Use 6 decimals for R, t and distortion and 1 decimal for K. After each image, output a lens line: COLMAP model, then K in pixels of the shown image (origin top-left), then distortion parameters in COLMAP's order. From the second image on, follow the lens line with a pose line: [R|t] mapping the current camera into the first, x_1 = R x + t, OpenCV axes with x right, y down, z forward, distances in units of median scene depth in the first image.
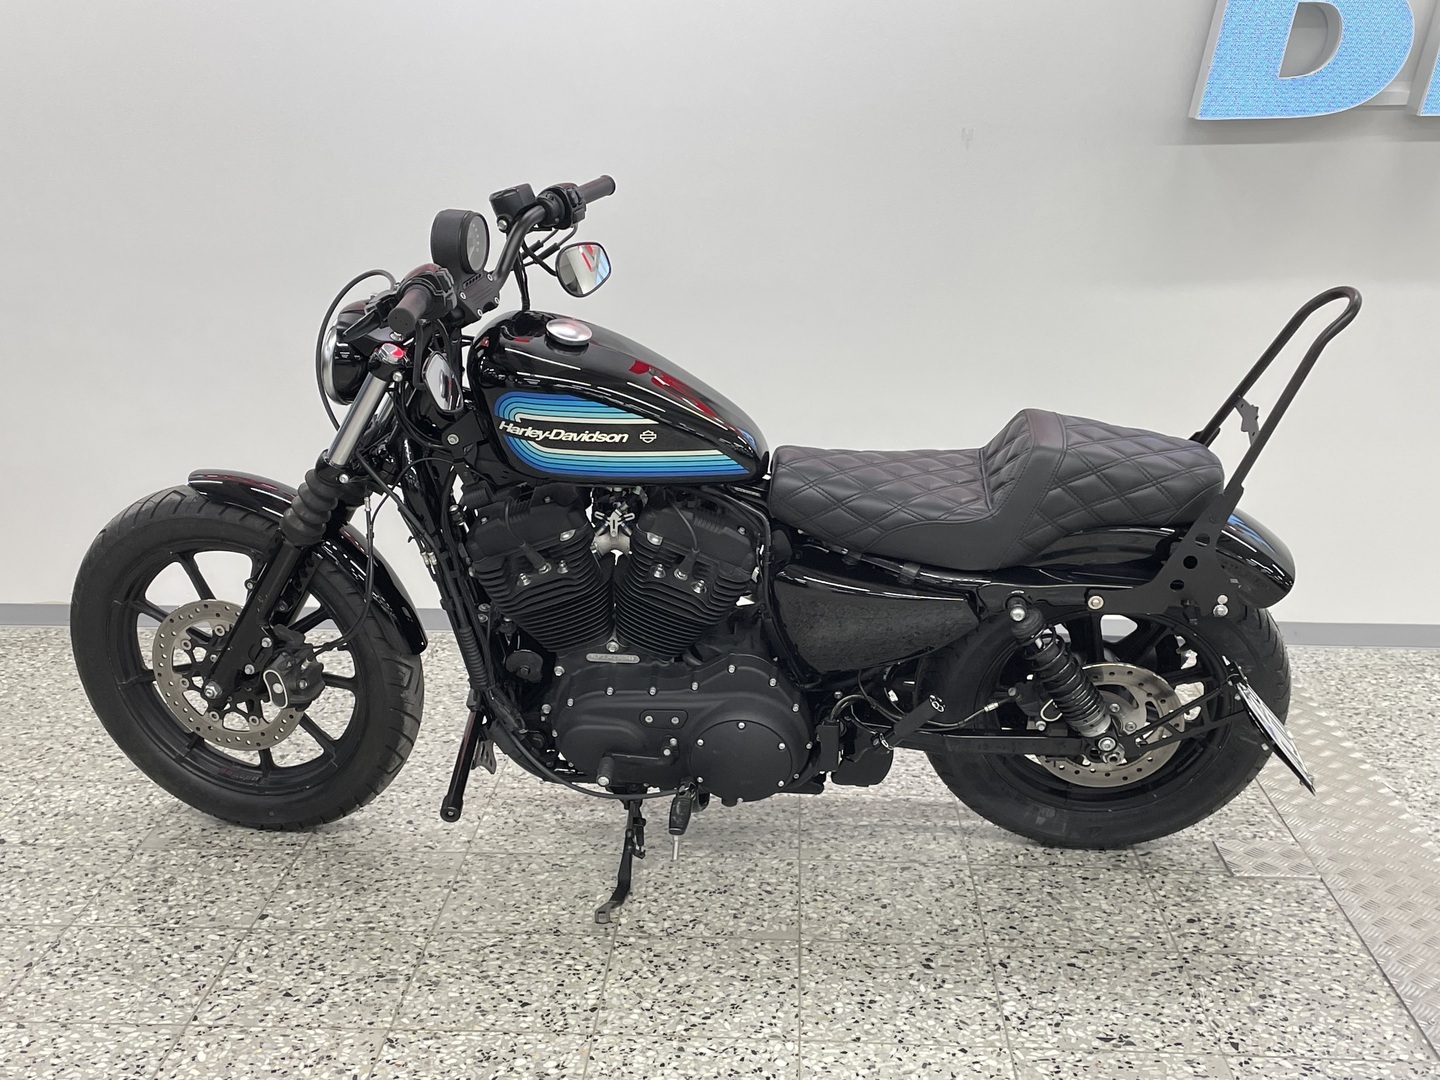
lens RADIAL K [[1727.2, 0, 720.0], [0, 1727.2, 540.0], [0, 0, 1]] dist [0.112243, -0.160010]
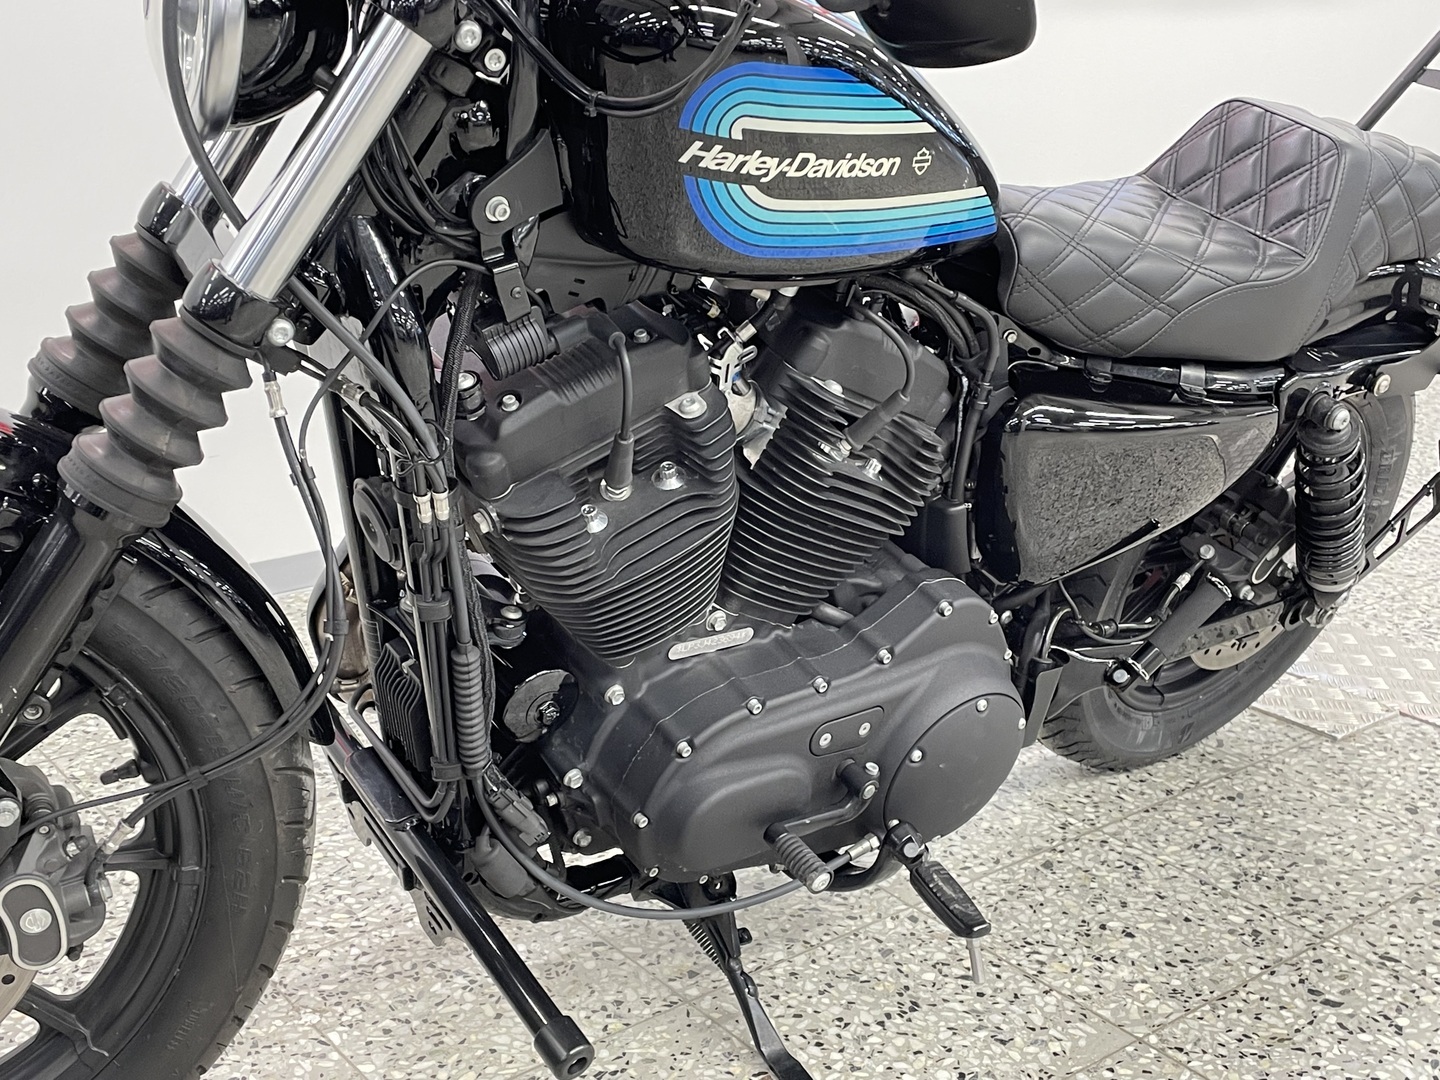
lens RADIAL K [[1727.2, 0, 720.0], [0, 1727.2, 540.0], [0, 0, 1]] dist [0.112243, -0.160010]
pose [[0.751704, -0.189995, 0.631540, -0.378633], [0.152044, 0.981734, 0.114376, -0.018929], [-0.641735, 0.010045, 0.766860, 0.619676]]
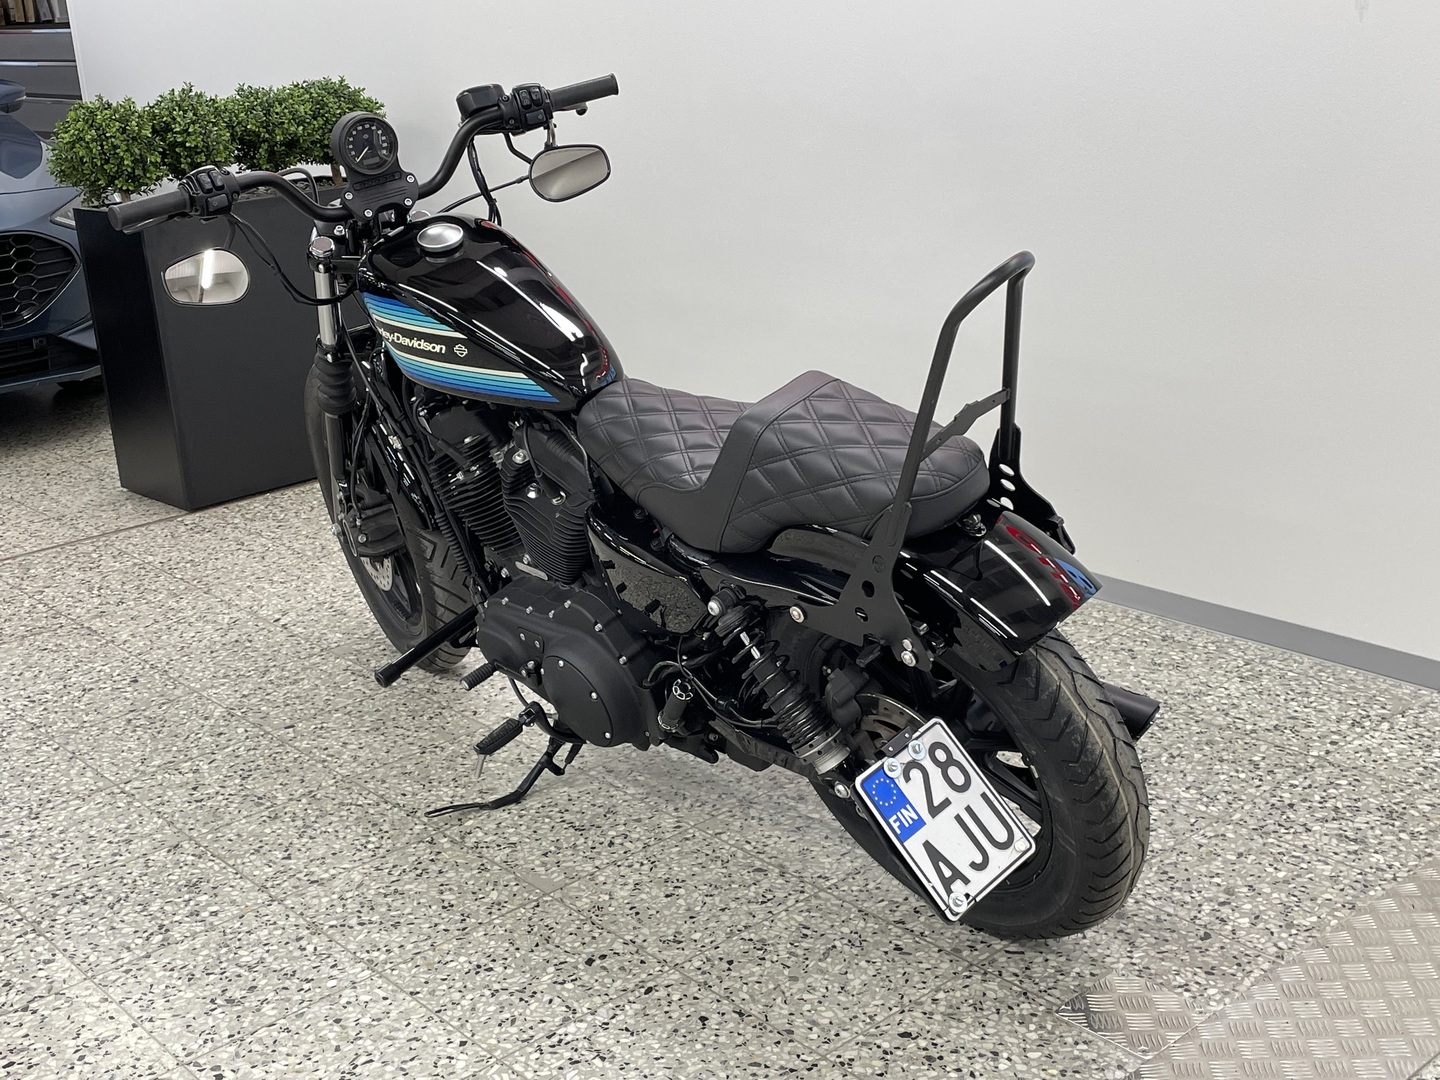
lens RADIAL K [[1727.2, 0, 720.0], [0, 1727.2, 540.0], [0, 0, 1]] dist [0.112243, -0.160010]
pose [[0.696687, 0.187632, -0.692403, 0.710080], [-0.132727, 0.982239, 0.132625, -0.096883], [0.704990, -0.000498, 0.709217, 0.375294]]
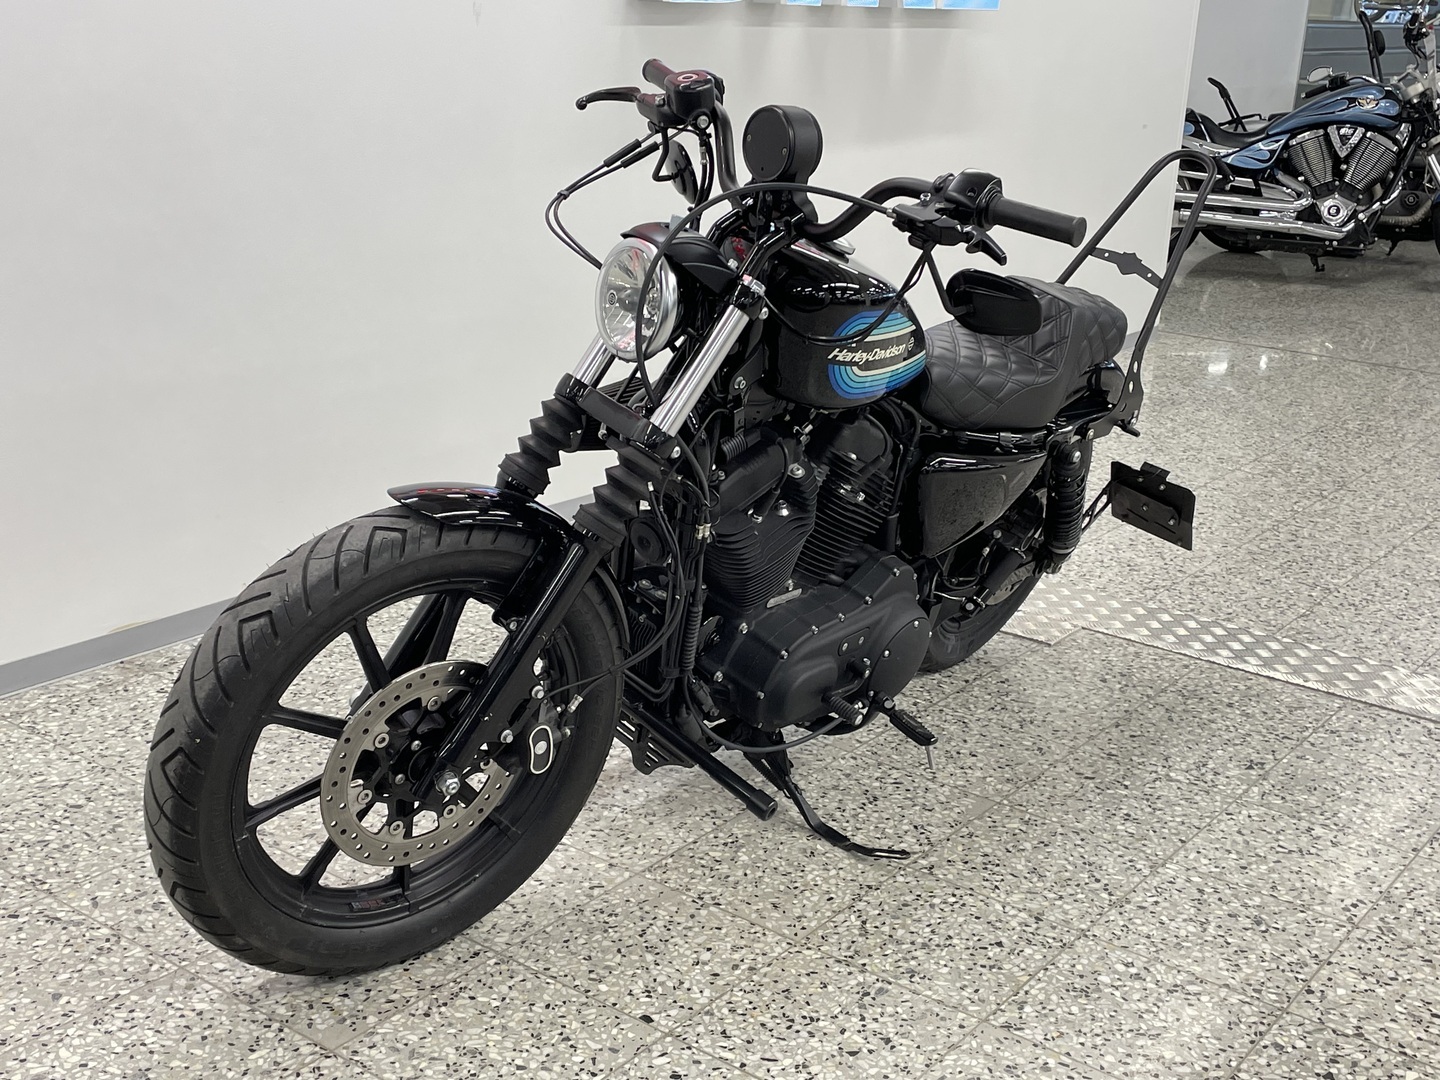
lens RADIAL K [[1726.0, 0, 720.0], [0, 1726.0, 540.0], [0, 0, 1]] dist [0.144850, -0.208897]
pose [[0.563079, -0.225801, 0.794956, -0.816715], [0.168027, 0.973136, 0.157396, -0.113493], [-0.809141, 0.044948, 0.585893, 0.495247]]
